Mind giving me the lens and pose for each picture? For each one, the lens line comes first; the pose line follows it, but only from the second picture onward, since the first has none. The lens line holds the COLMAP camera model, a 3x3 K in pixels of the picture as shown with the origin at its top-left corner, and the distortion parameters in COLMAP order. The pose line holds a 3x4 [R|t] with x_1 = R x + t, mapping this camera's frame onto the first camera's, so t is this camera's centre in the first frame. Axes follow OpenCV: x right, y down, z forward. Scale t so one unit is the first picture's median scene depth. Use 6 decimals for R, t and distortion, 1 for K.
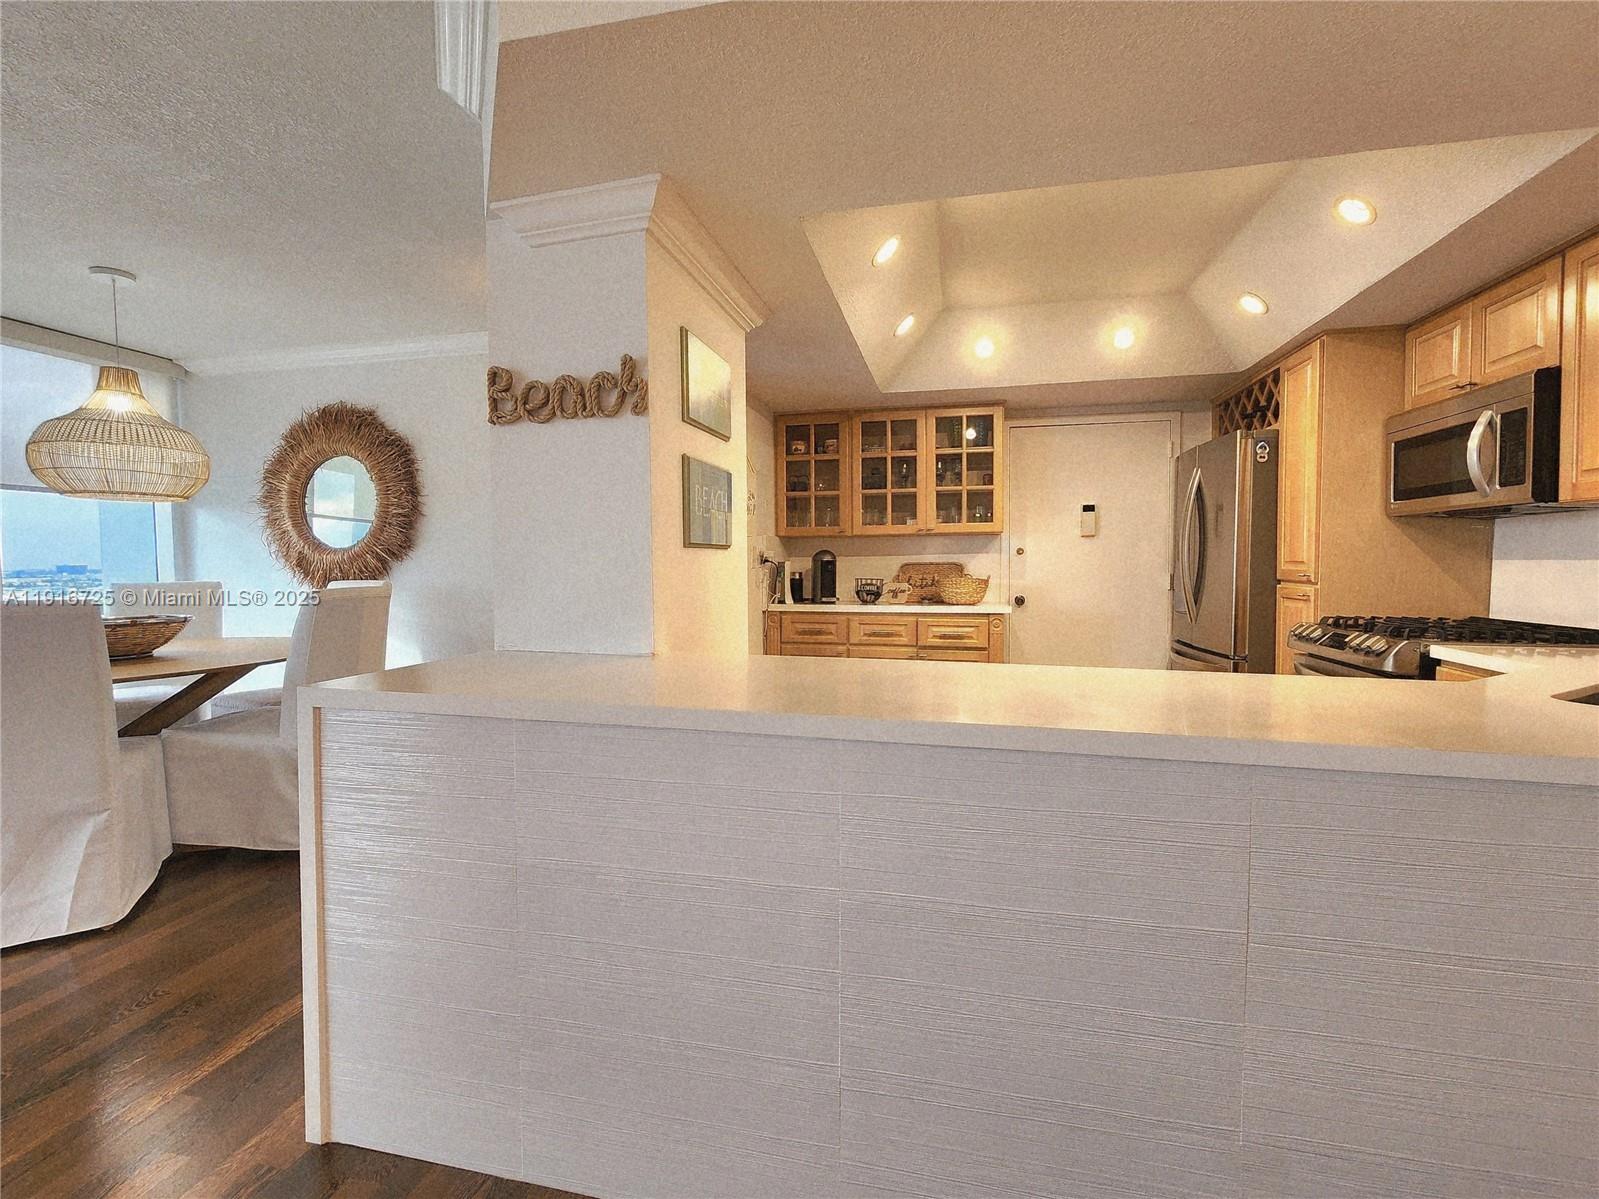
lens RADIAL K [[747.5, 0, 778.5], [0, 747.5, 586.6], [0, 0, 1]] dist [0.003624, 0.001293]
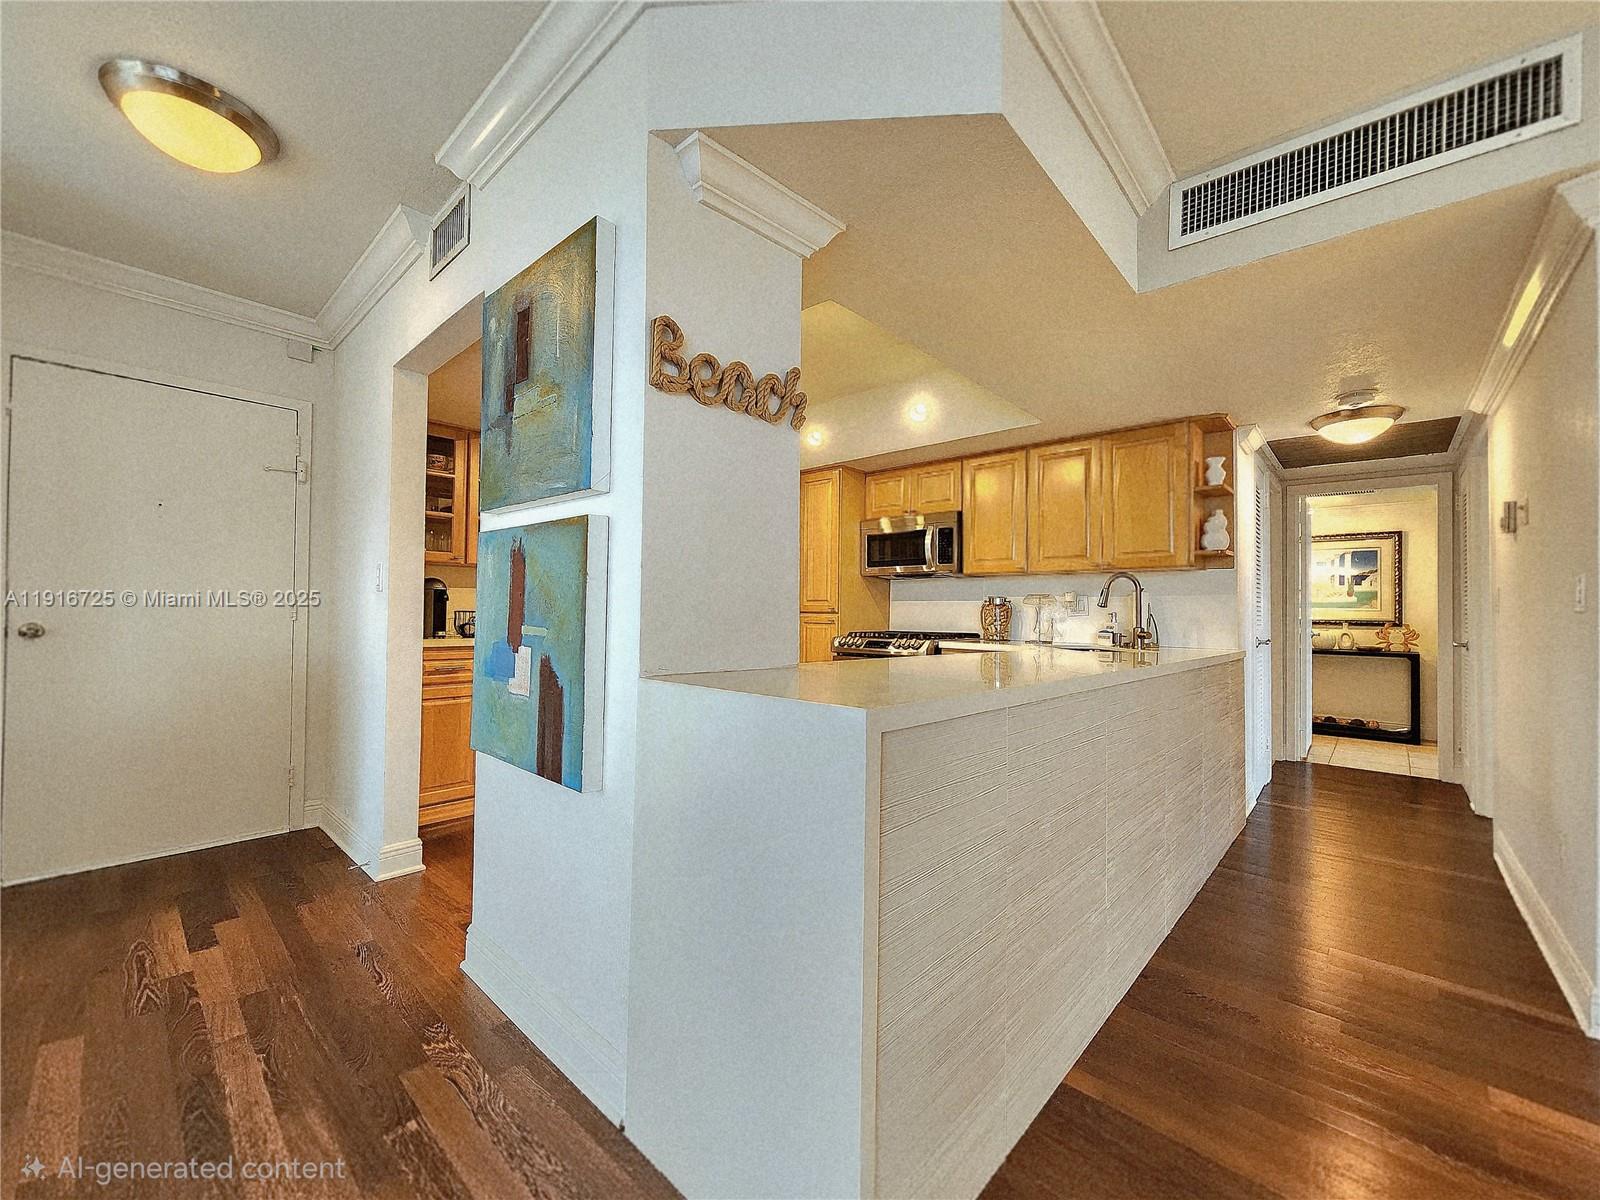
lens RADIAL K [[642.3, 0, 821.6], [0, 642.3, 593.6], [0, 0, 1]] dist [0.010723, -0.001038]
pose [[0.474364, 0.033775, 0.879681, -0.466007], [0.018779, 0.998648, -0.048470, 0.017575], [-0.880128, 0.039512, 0.473089, 0.285918]]
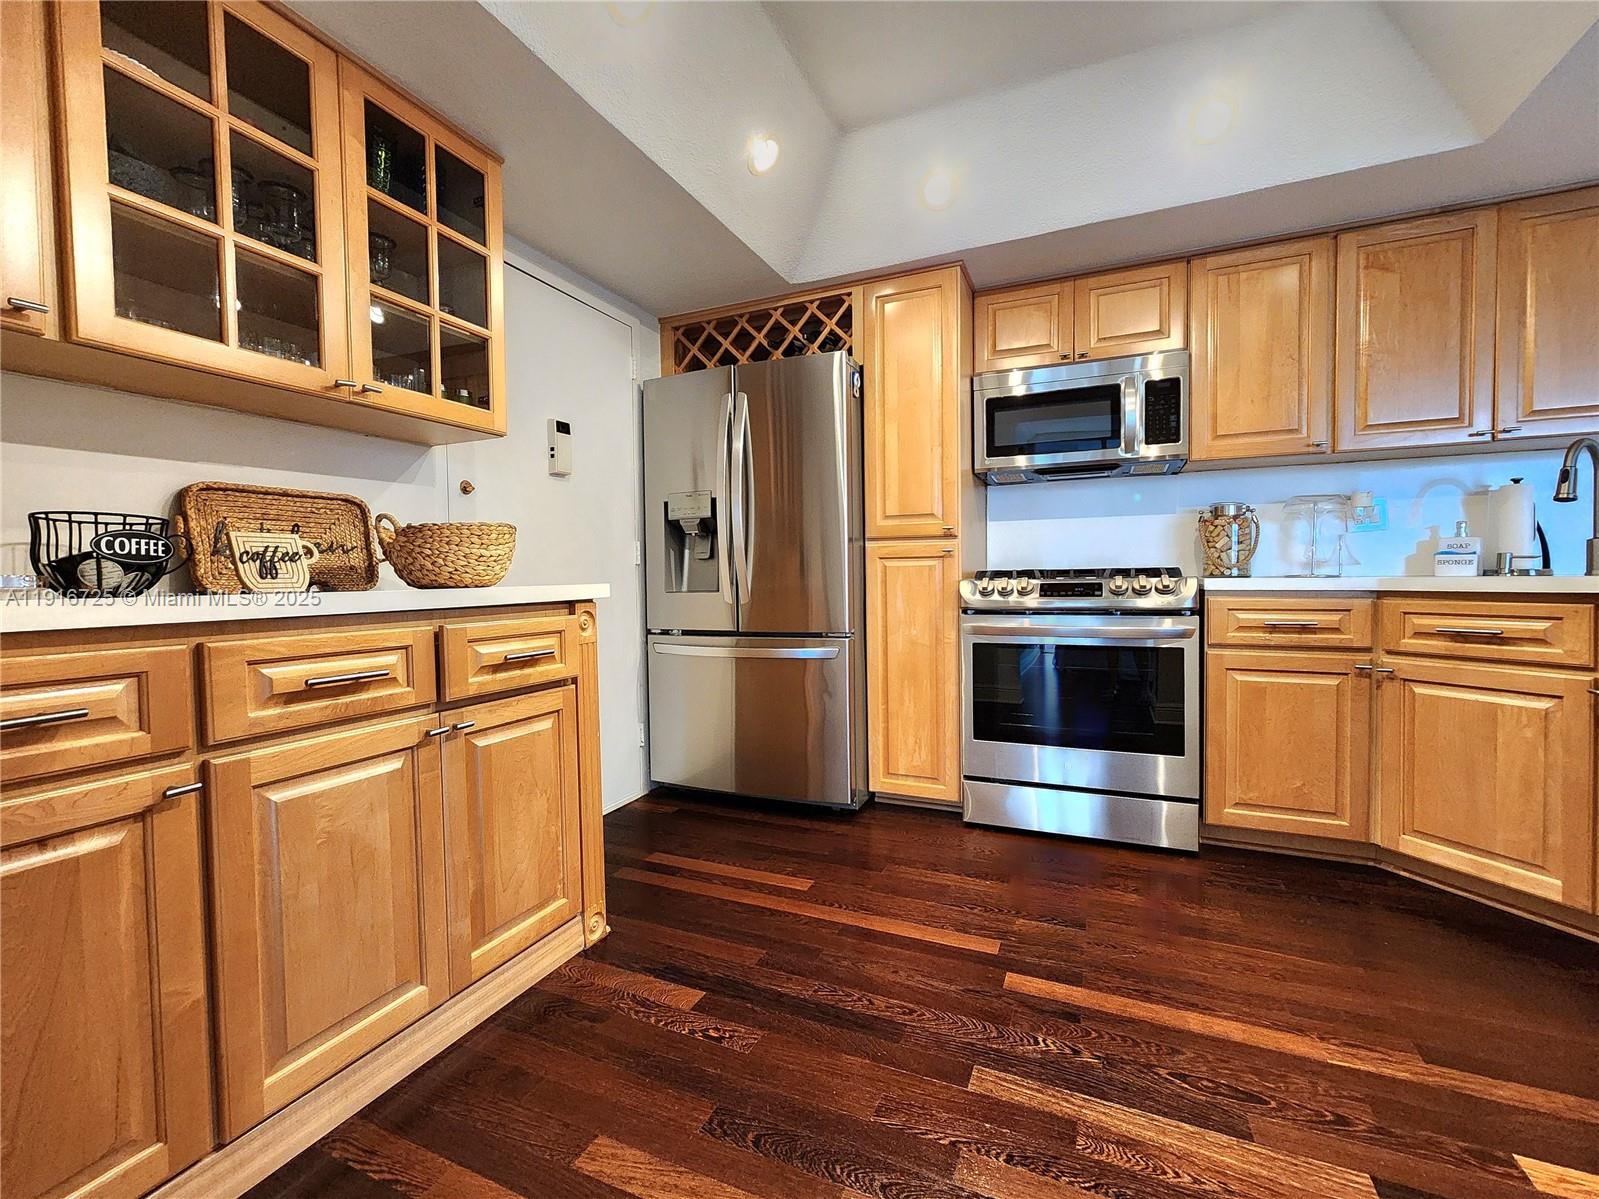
lens RADIAL K [[674.9, 0, 813.7], [0, 674.9, 596.4], [0, 0, 1]] dist [-0.002096, -0.000226]
pose [[0.178787, -0.034260, 0.983291, -0.107498], [0.047117, 0.998545, 0.026224, 0.031934], [-0.982759, 0.041641, 0.180141, 0.840635]]
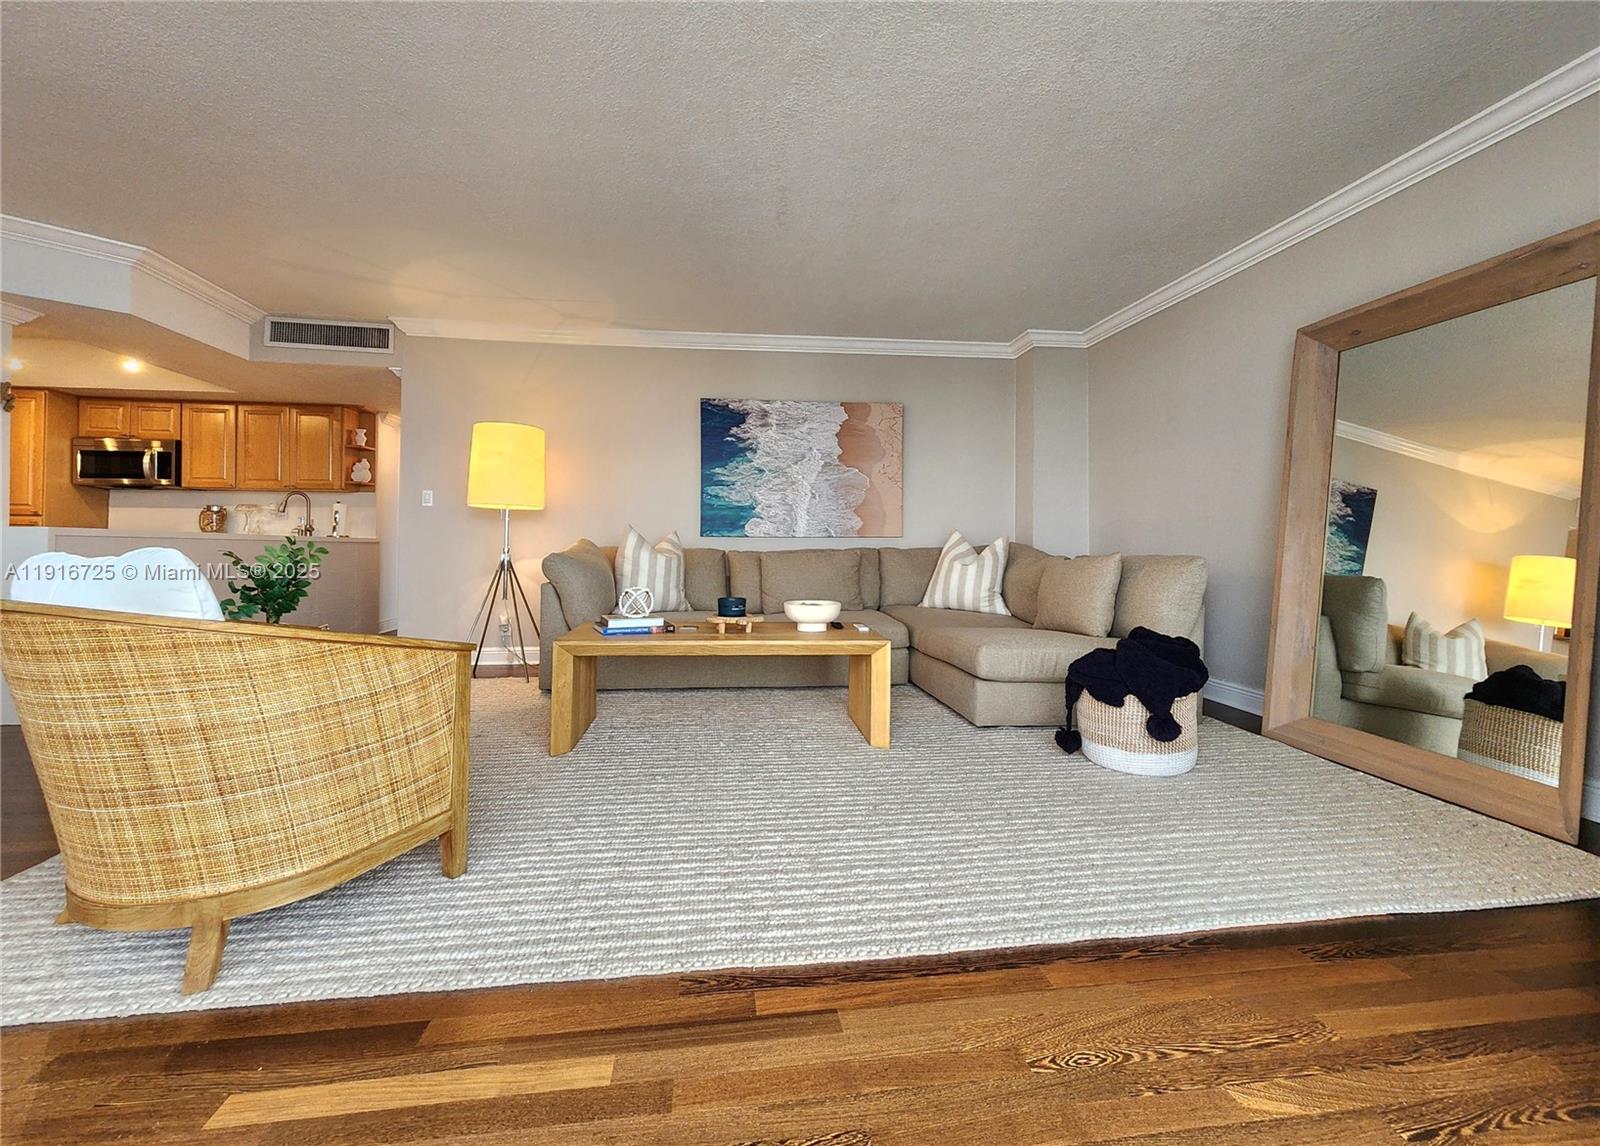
lens RADIAL K [[671.6, 0, 781.1], [0, 671.6, 529.3], [0, 0, 1]] dist [0.006750, 0.001045]
pose [[-0.345178, 0.016804, 0.938387, -1.325887], [0.028920, 0.999555, -0.007262, 0.083137], [-0.938091, 0.024631, -0.345511, -0.166117]]
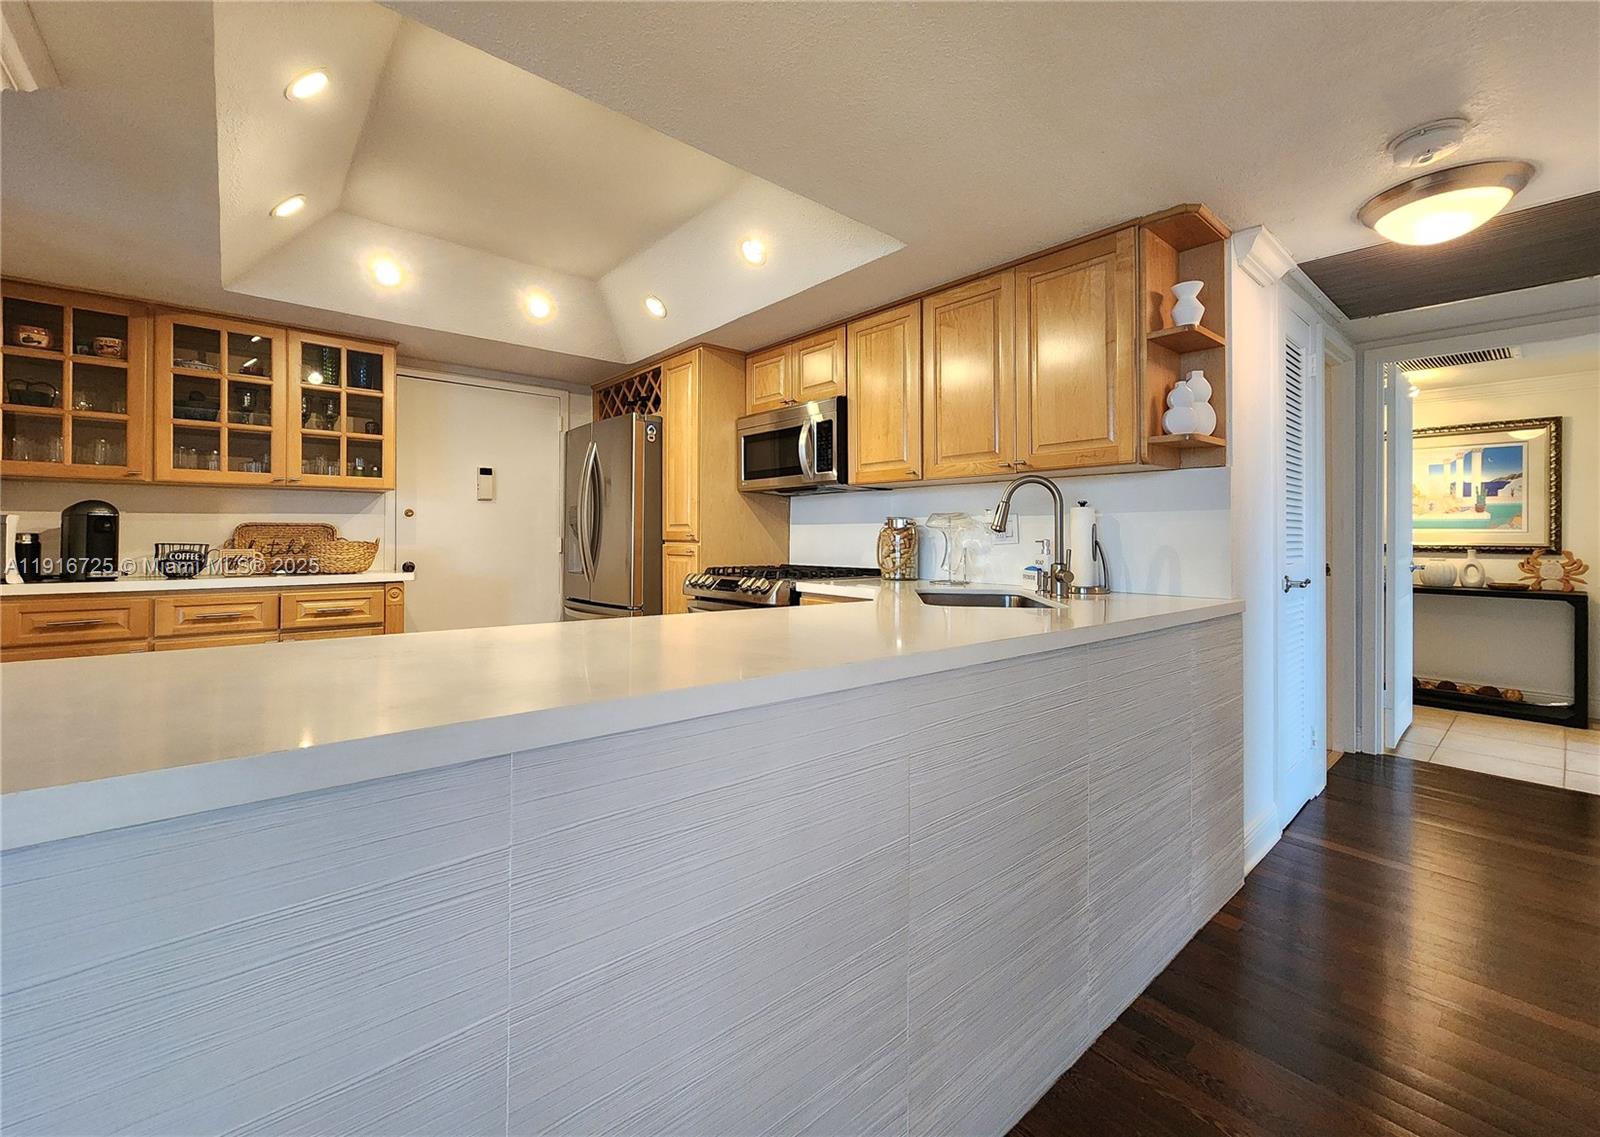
lens RADIAL K [[671.6, 0, 813.2], [0, 671.6, 528.9], [0, 0, 1]] dist [0.006750, 0.001045]
pose [[0.577199, 0.015253, 0.816461, -0.072513], [0.023499, 0.999101, -0.035278, 0.015156], [-0.816265, 0.039548, 0.576322, 0.160761]]
